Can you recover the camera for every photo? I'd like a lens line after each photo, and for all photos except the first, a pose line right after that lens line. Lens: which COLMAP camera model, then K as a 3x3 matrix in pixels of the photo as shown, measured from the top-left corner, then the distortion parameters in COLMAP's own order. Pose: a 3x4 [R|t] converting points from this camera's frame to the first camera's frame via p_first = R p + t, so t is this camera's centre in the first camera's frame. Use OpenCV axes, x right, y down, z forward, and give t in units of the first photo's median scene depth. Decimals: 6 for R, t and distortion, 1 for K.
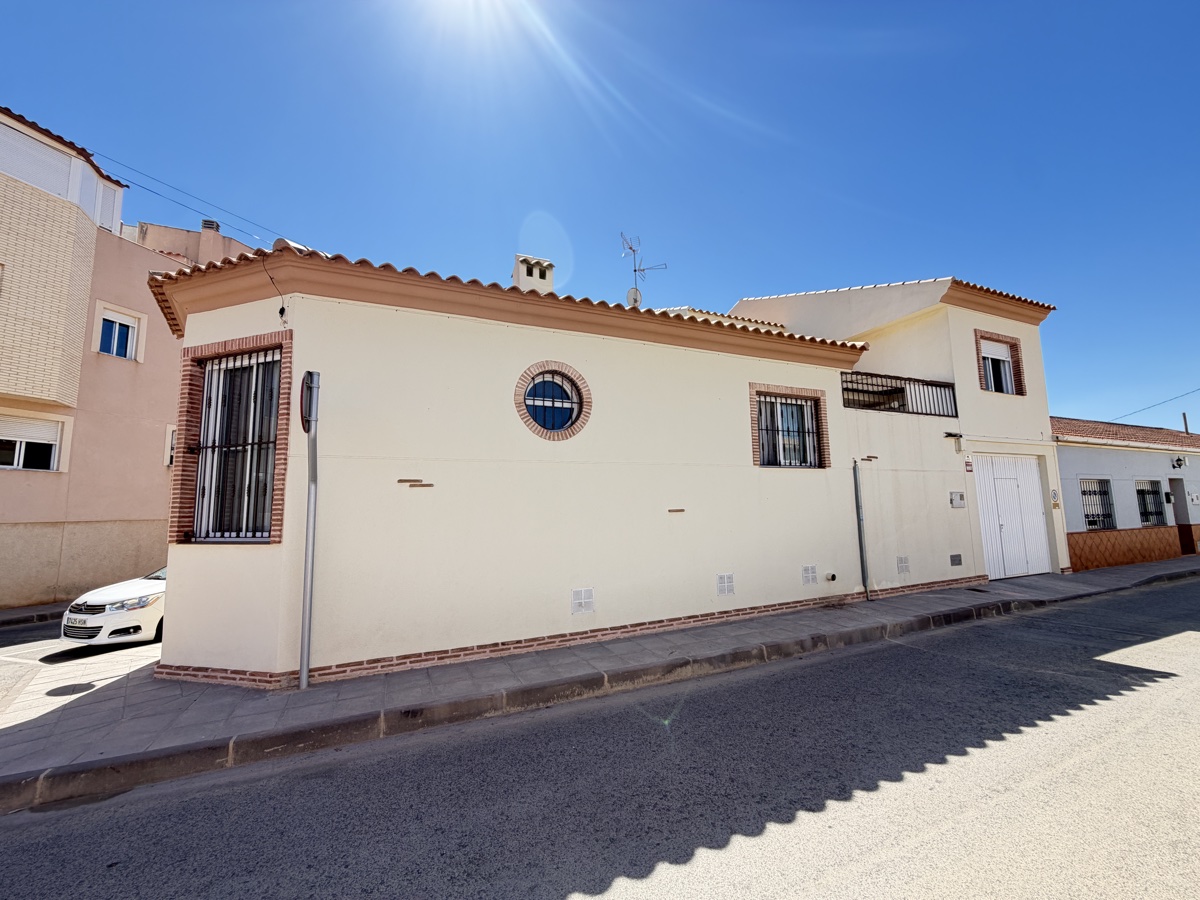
lens RADIAL K [[481.1, 0, 599.3], [0, 481.1, 451.5], [0, 0, 1]] dist [0.000249, -0.000085]
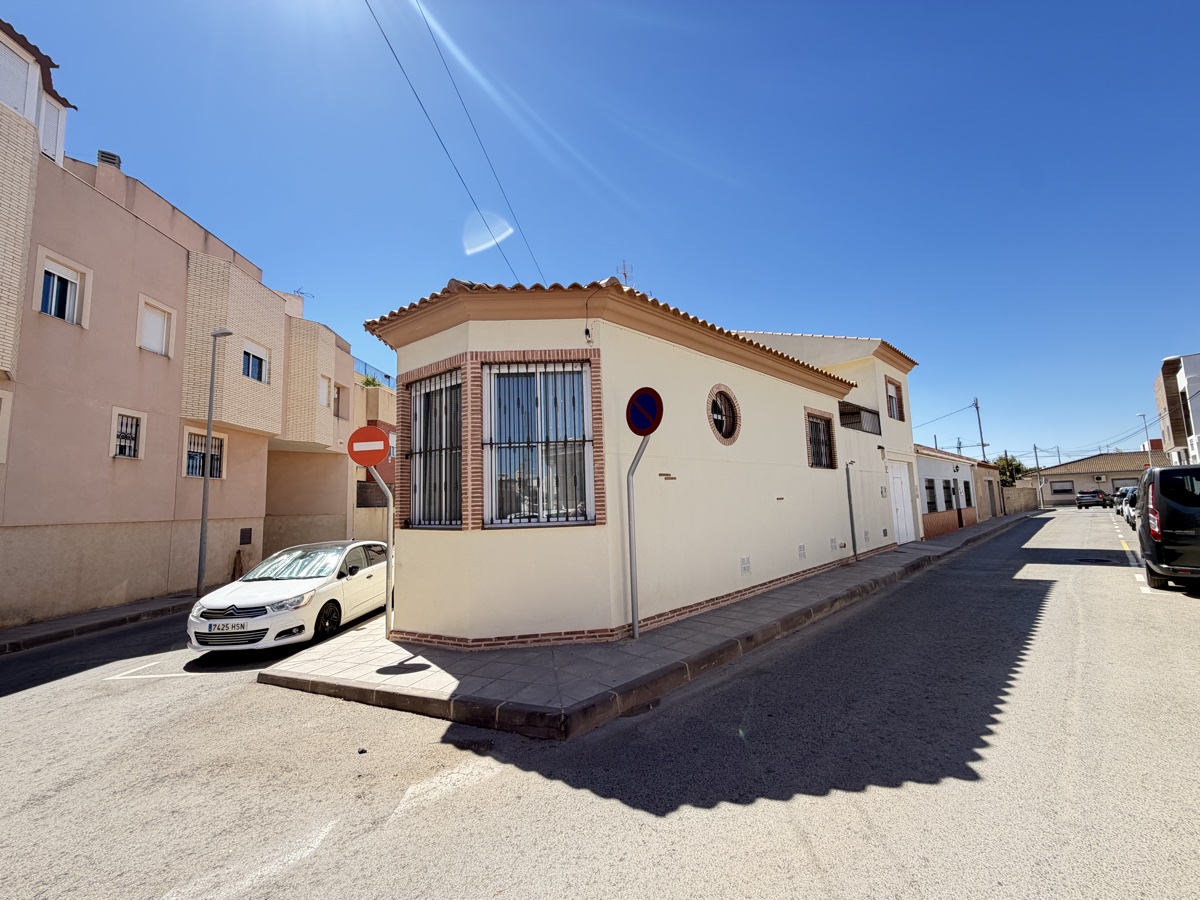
lens RADIAL K [[481.1, 0, 601.2], [0, 481.1, 449.0], [0, 0, 1]] dist [0.000249, -0.000085]
pose [[0.938314, 0.026352, 0.344779, -0.643000], [-0.024347, 0.999652, -0.010145, 0.007149], [-0.344927, 0.001125, 0.938629, -0.085659]]
